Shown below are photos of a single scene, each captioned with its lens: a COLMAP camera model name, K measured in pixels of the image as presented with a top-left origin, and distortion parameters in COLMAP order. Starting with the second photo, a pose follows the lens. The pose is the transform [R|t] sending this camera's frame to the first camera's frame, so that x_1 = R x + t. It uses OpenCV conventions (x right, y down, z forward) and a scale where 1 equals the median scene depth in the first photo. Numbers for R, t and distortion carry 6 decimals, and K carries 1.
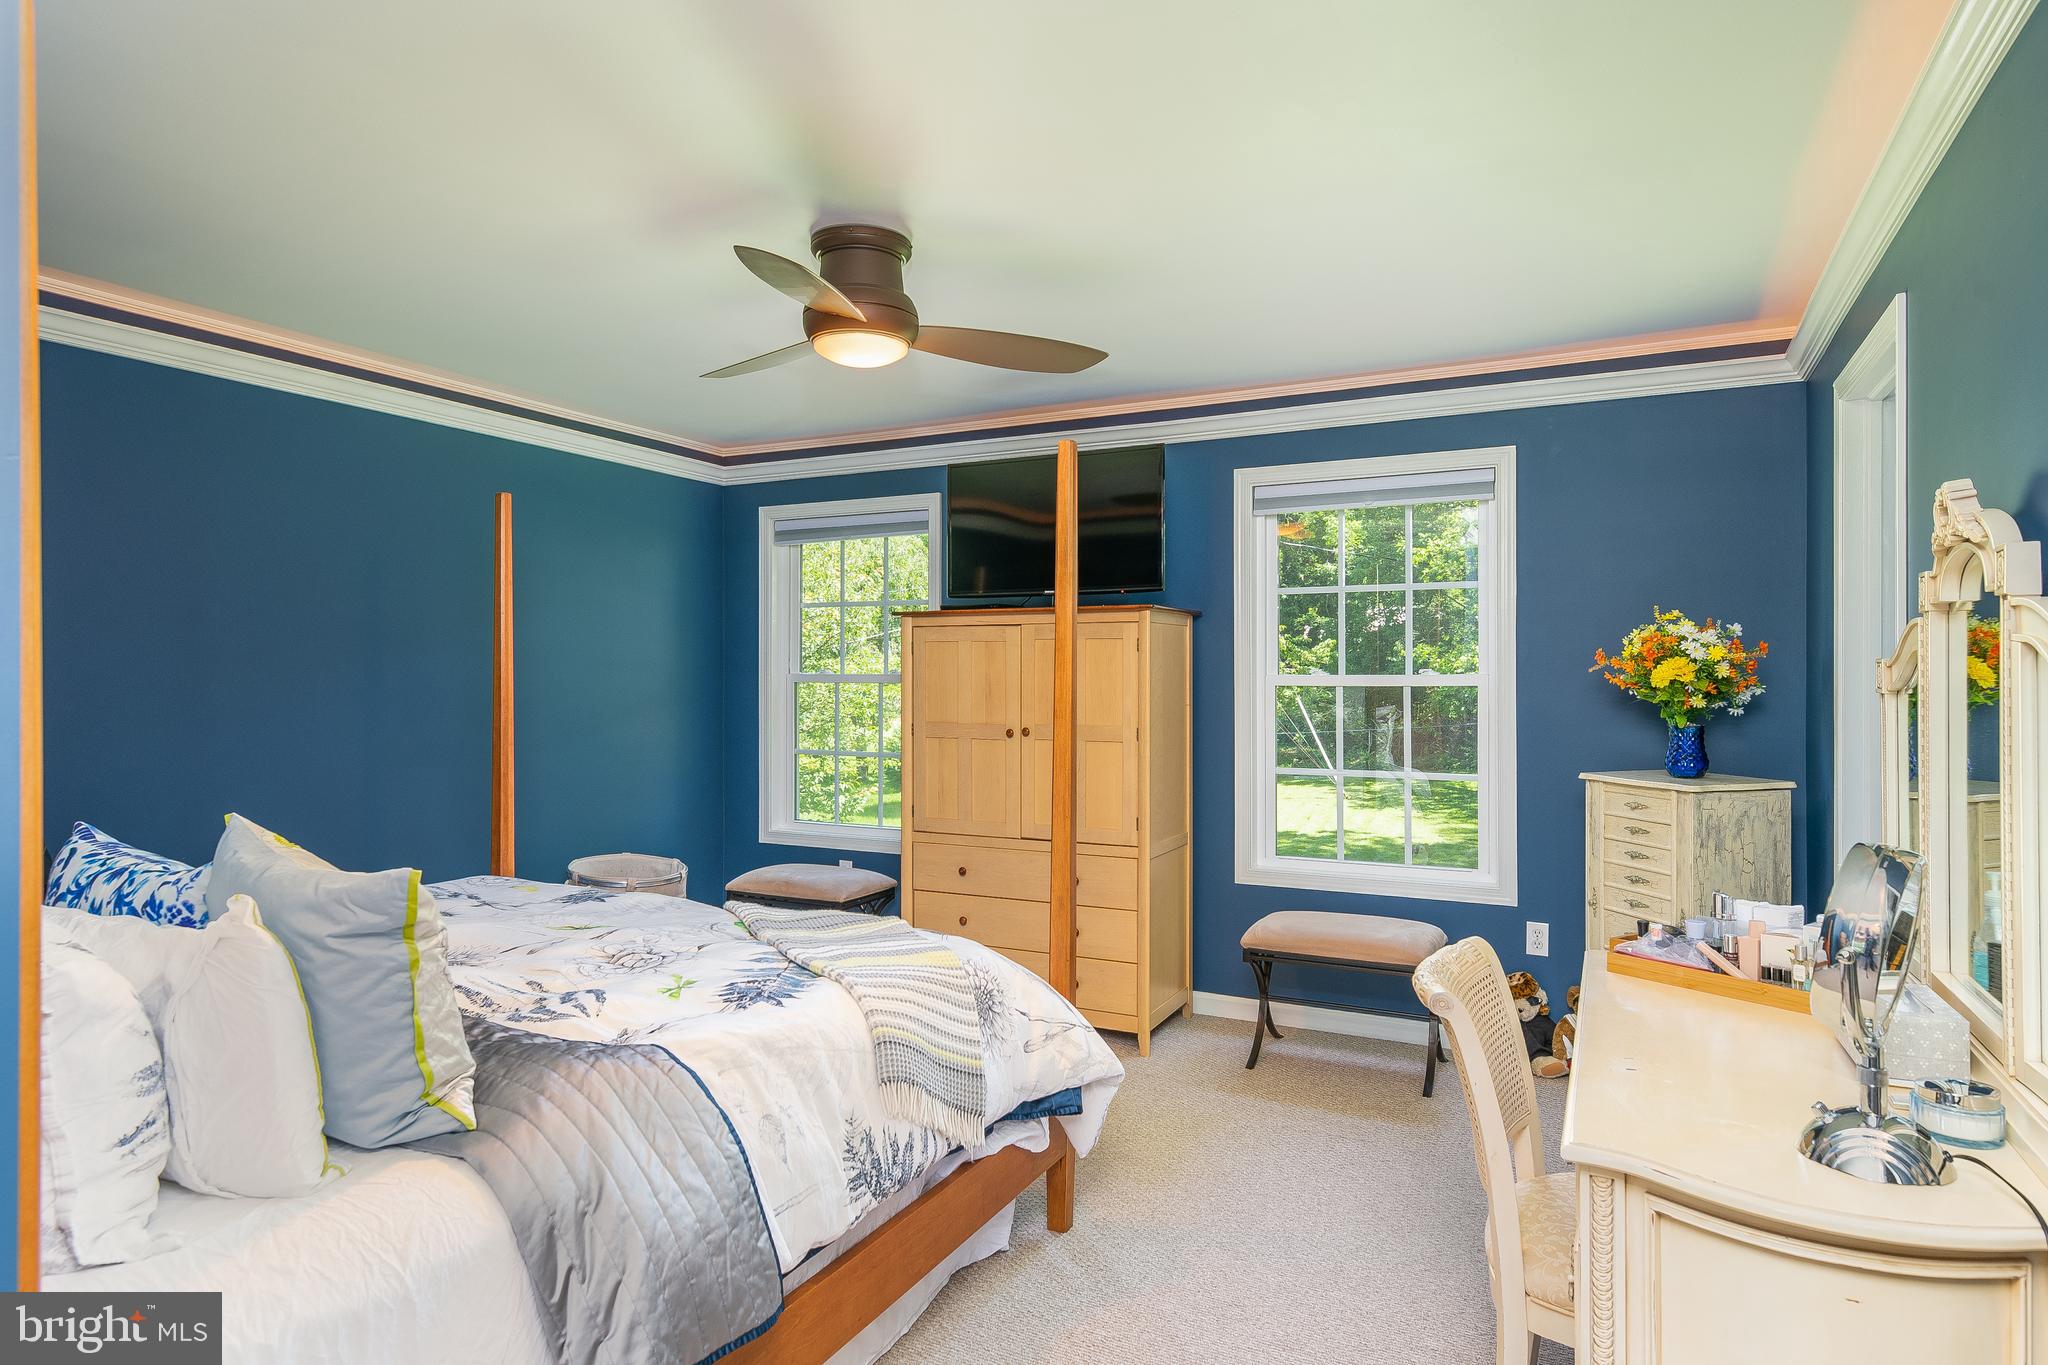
lens RADIAL K [[1160.5, 0, 1024.0], [0, 1160.5, 682.5], [0, 0, 1]] dist [0.000123, 0.000201]
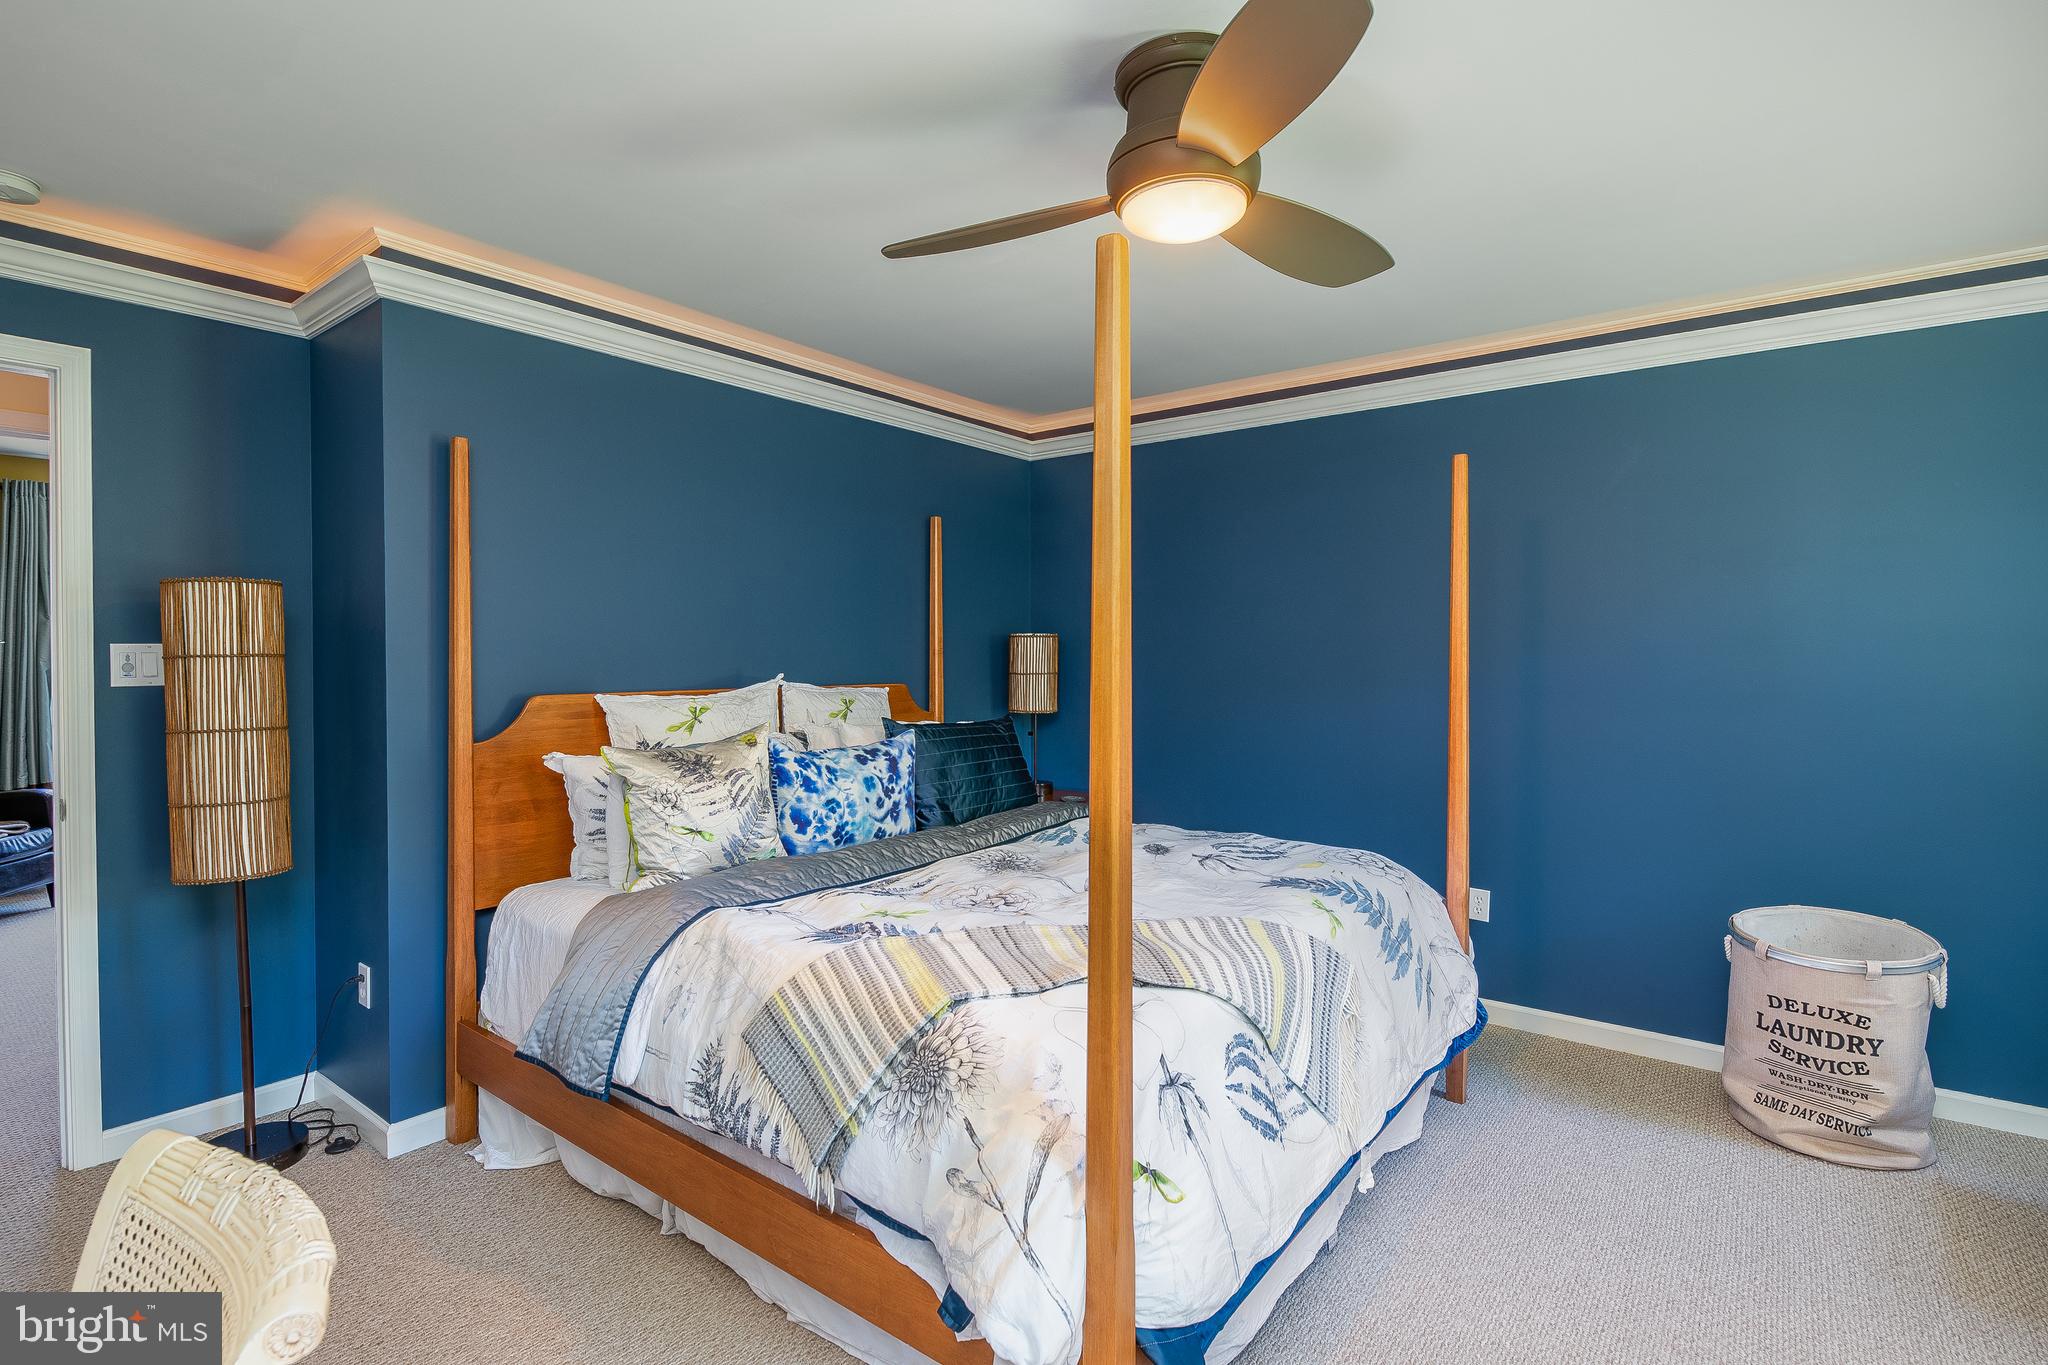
lens RADIAL K [[999.0, 0, 1024.0], [0, 999.0, 682.5], [0, 0, 1]] dist [0.001127, 0.000056]
pose [[-0.189364, 0.028529, -0.981492, 0.655497], [-0.004799, 0.999539, 0.029980, -0.005506], [0.981895, 0.010388, -0.189140, 1.294791]]
